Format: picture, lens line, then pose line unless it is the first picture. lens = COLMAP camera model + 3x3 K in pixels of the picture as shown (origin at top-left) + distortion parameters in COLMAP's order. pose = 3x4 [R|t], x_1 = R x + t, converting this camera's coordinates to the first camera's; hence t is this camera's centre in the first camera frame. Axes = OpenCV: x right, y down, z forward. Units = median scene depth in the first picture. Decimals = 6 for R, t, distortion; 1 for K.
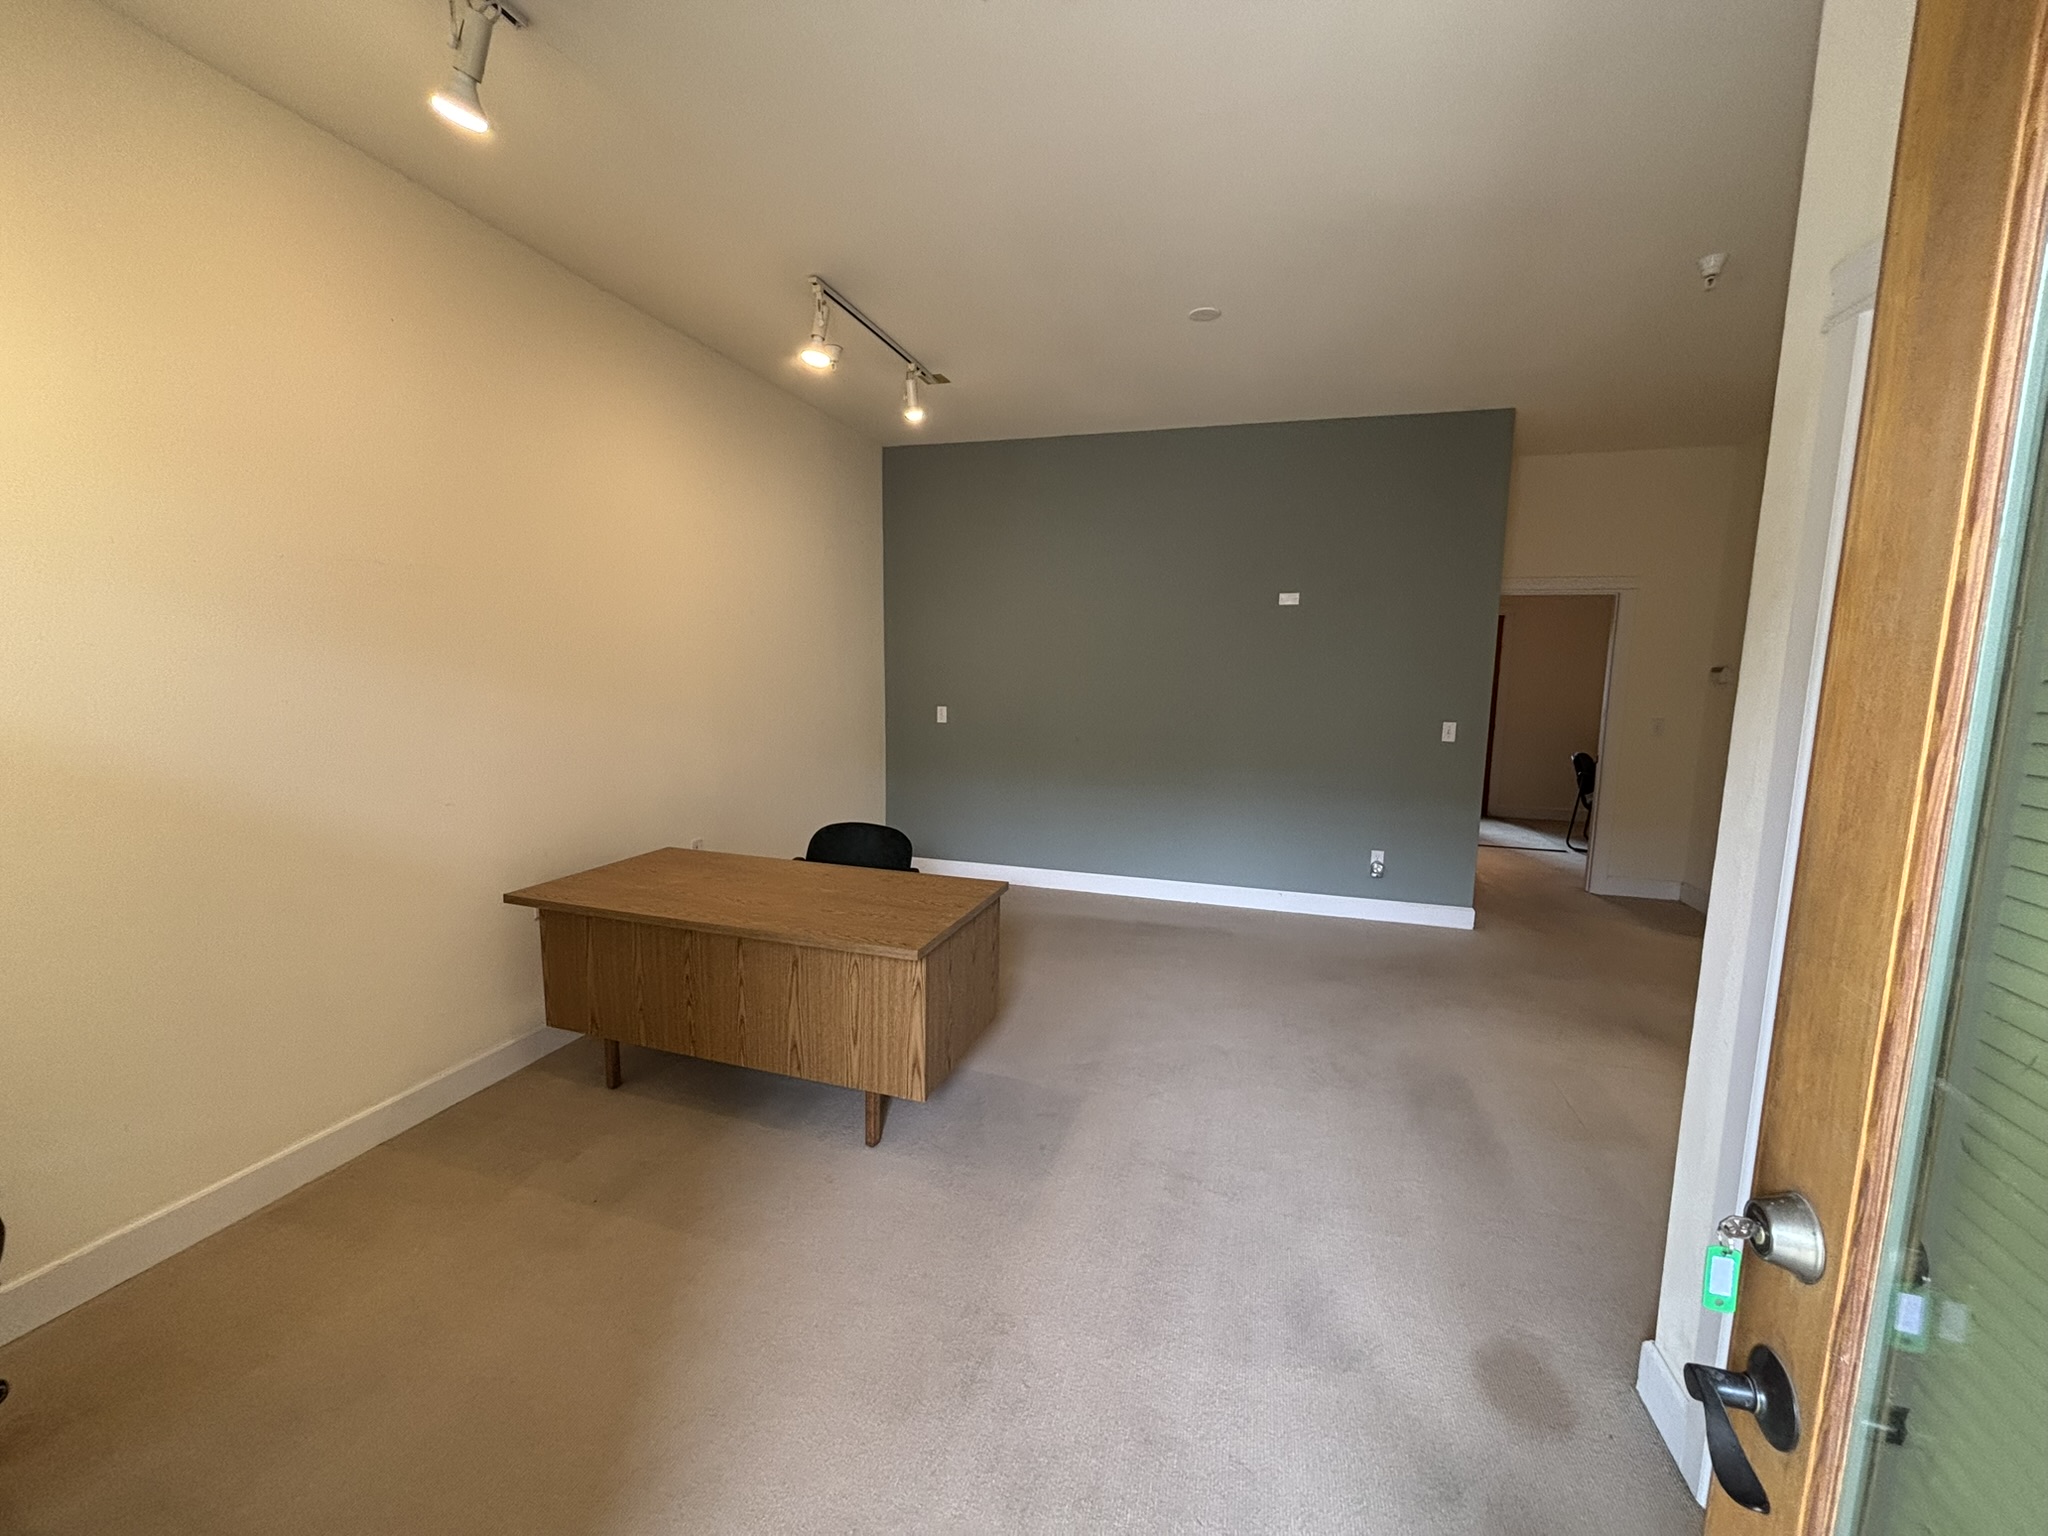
lens RADIAL K [[814.9, 0, 1024.0], [0, 814.9, 768.0], [0, 0, 1]] dist [-0.000553, -0.000098]
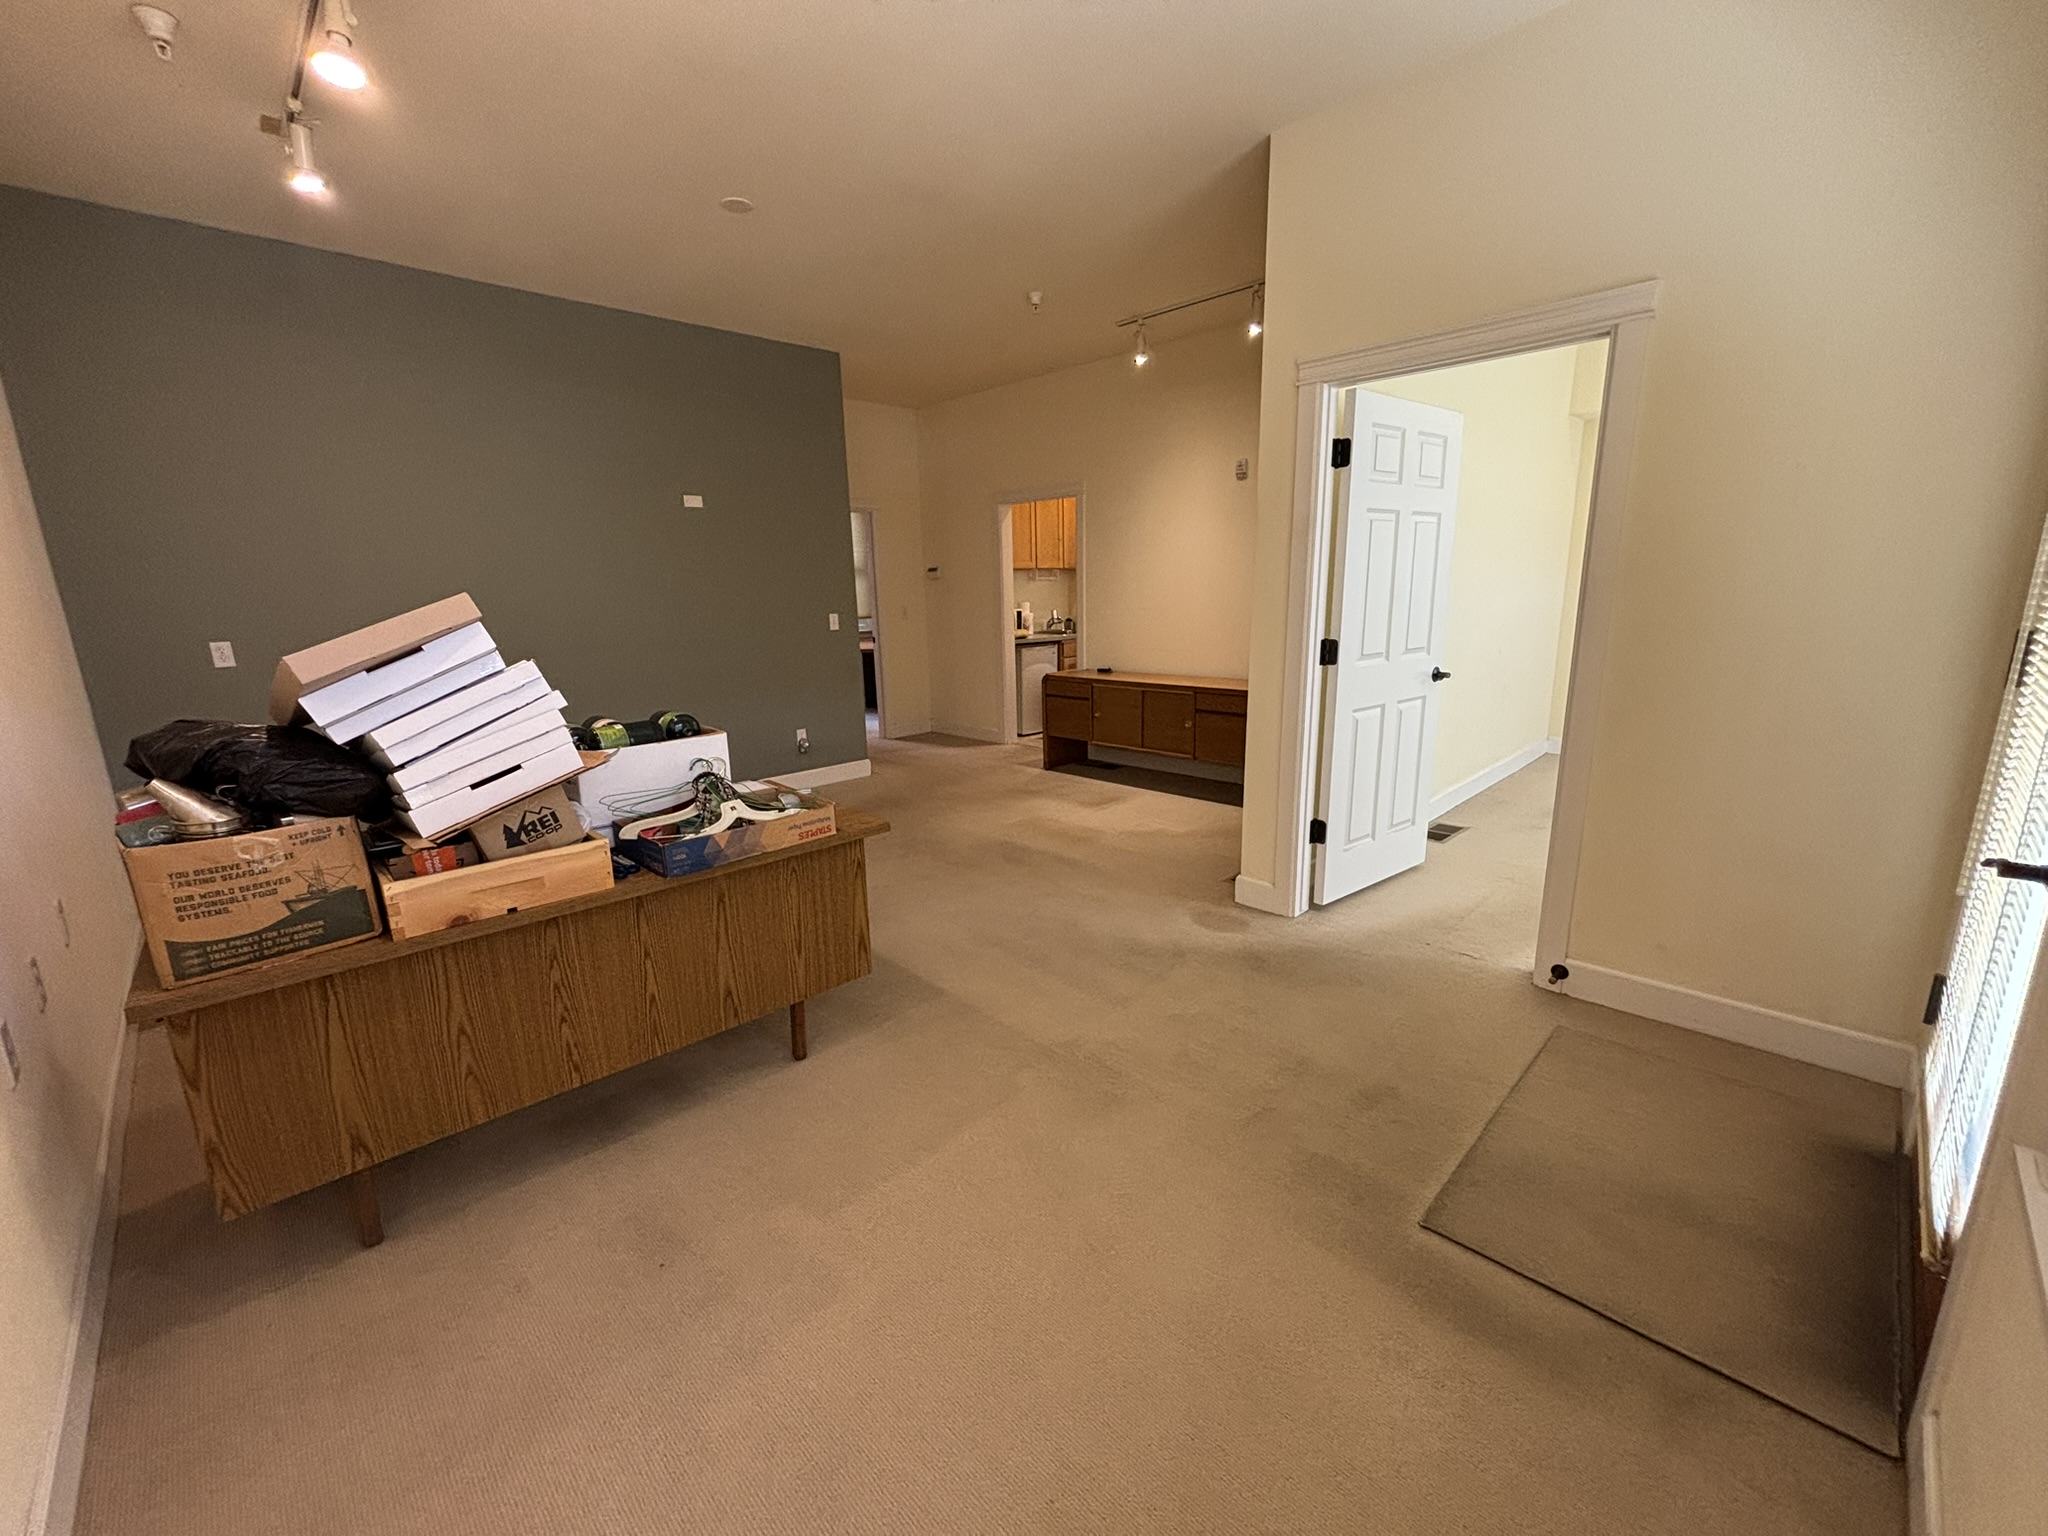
lens RADIAL K [[823.1, 0, 1020.1], [0, 823.1, 770.9], [0, 0, 1]] dist [-0.001182, -0.000149]
pose [[0.484788, -0.217323, 0.847202, -0.753141], [0.139747, 0.975441, 0.170253, 0.002937], [-0.863395, 0.035858, 0.503252, 0.255764]]
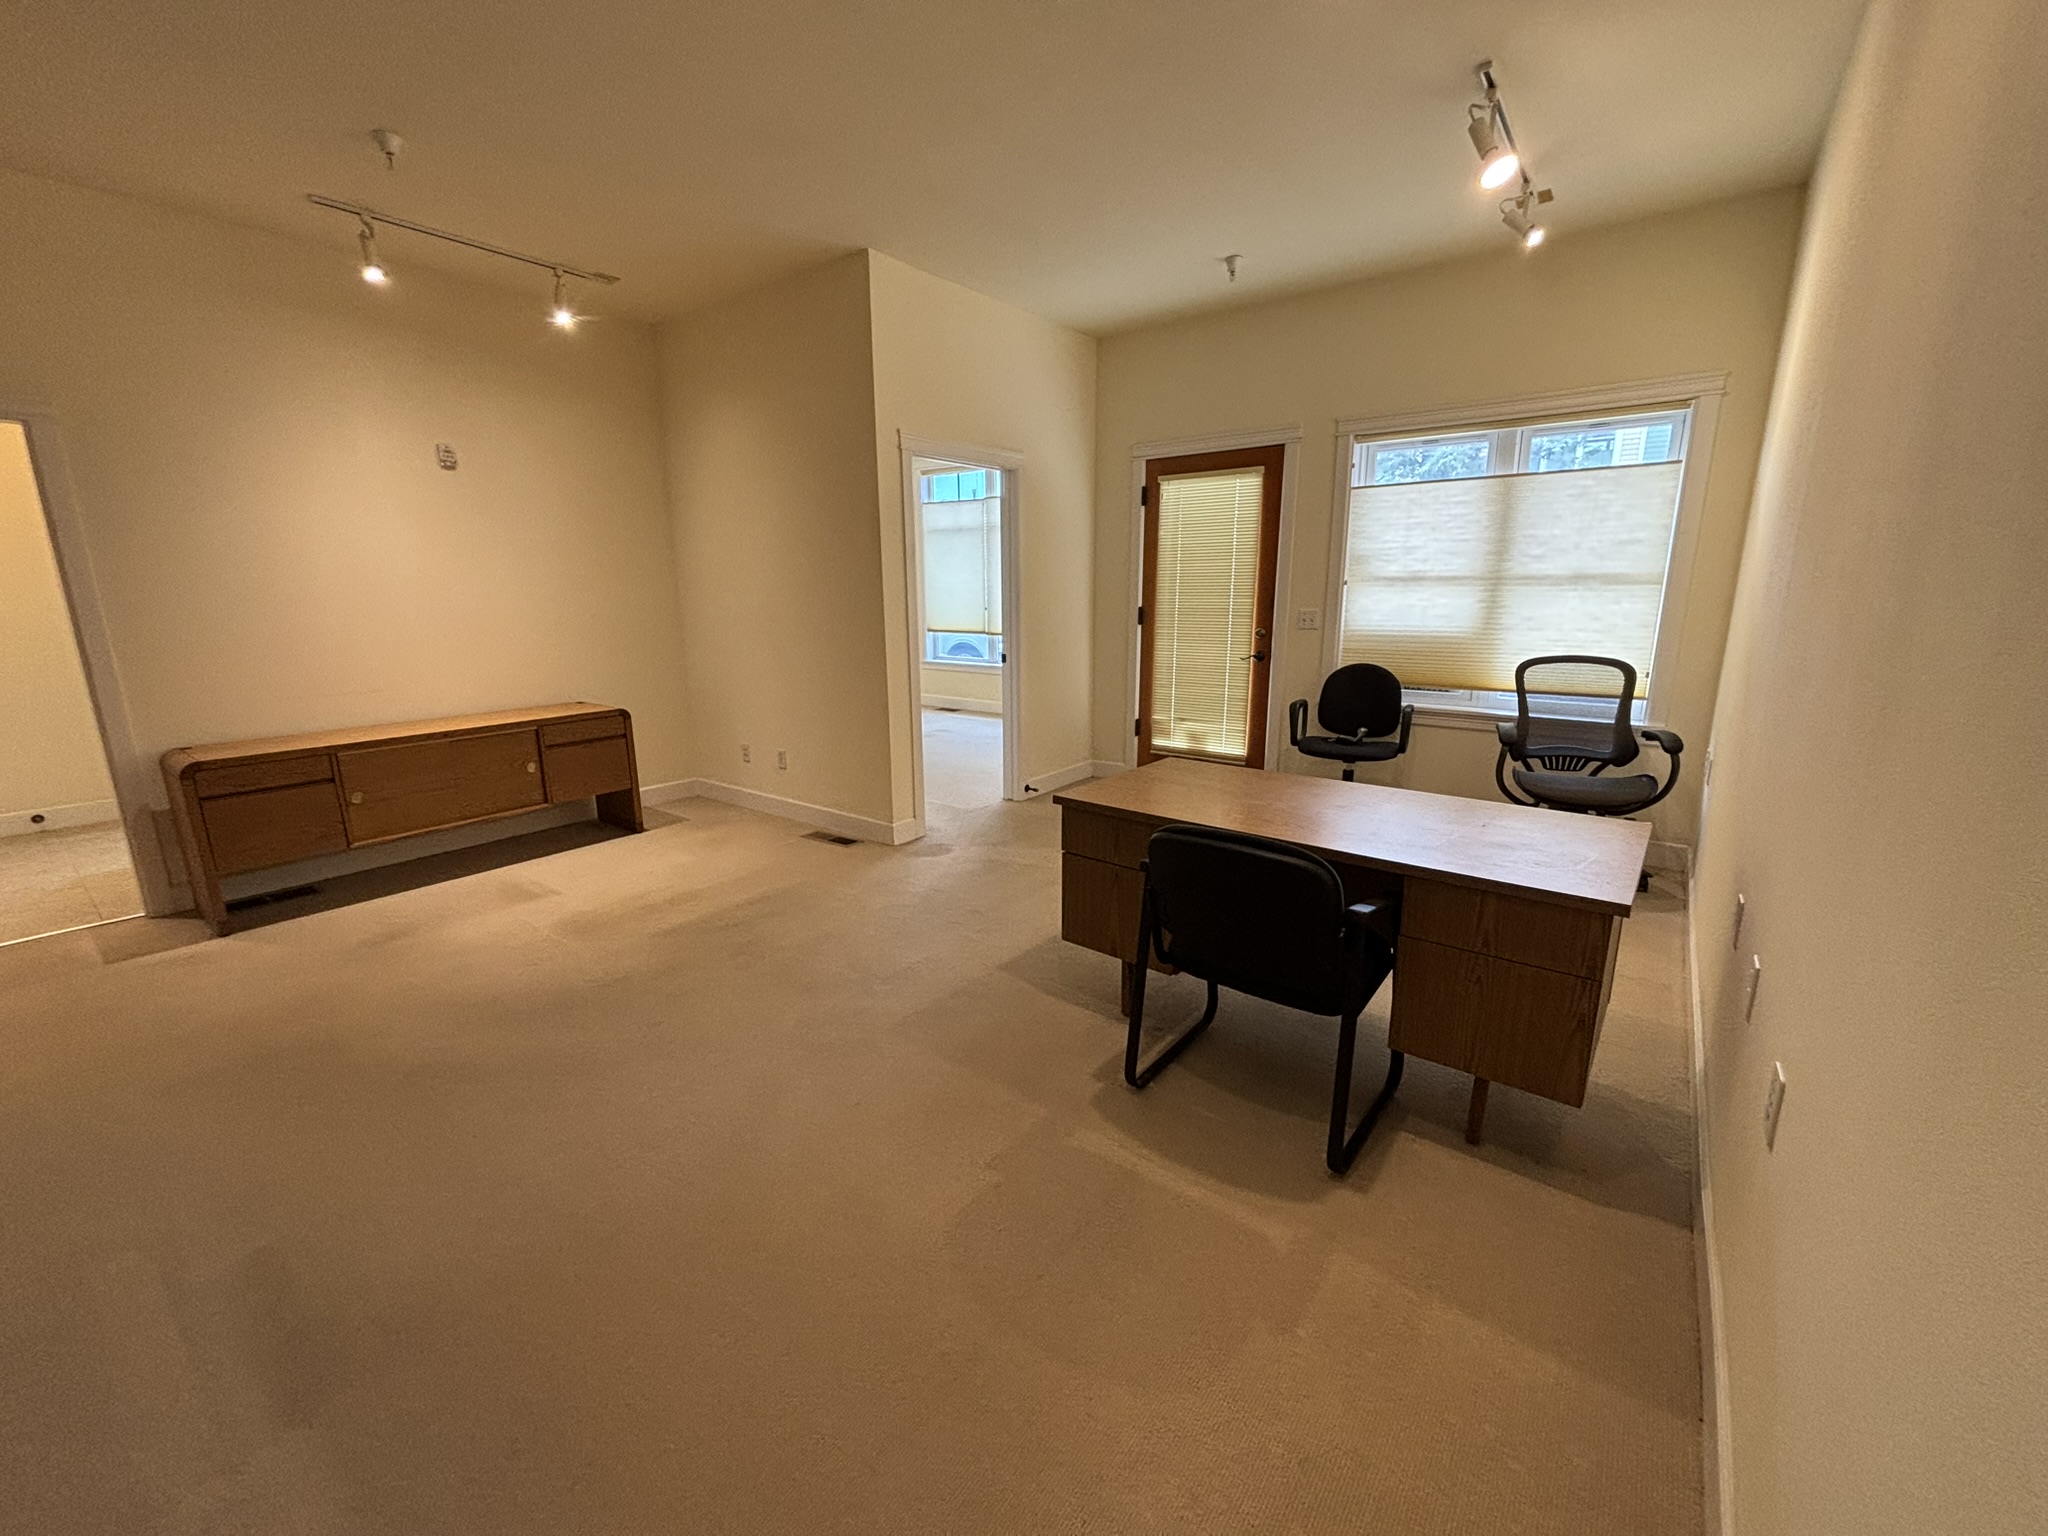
lens RADIAL K [[823.1, 0, 1020.1], [0, 823.1, 770.9], [0, 0, 1]] dist [-0.001182, -0.000149]
pose [[-0.932514, -0.084793, 0.351038, -0.318269], [0.041121, 0.940791, 0.336484, -0.202376], [-0.358785, 0.328211, -0.873814, 1.911424]]
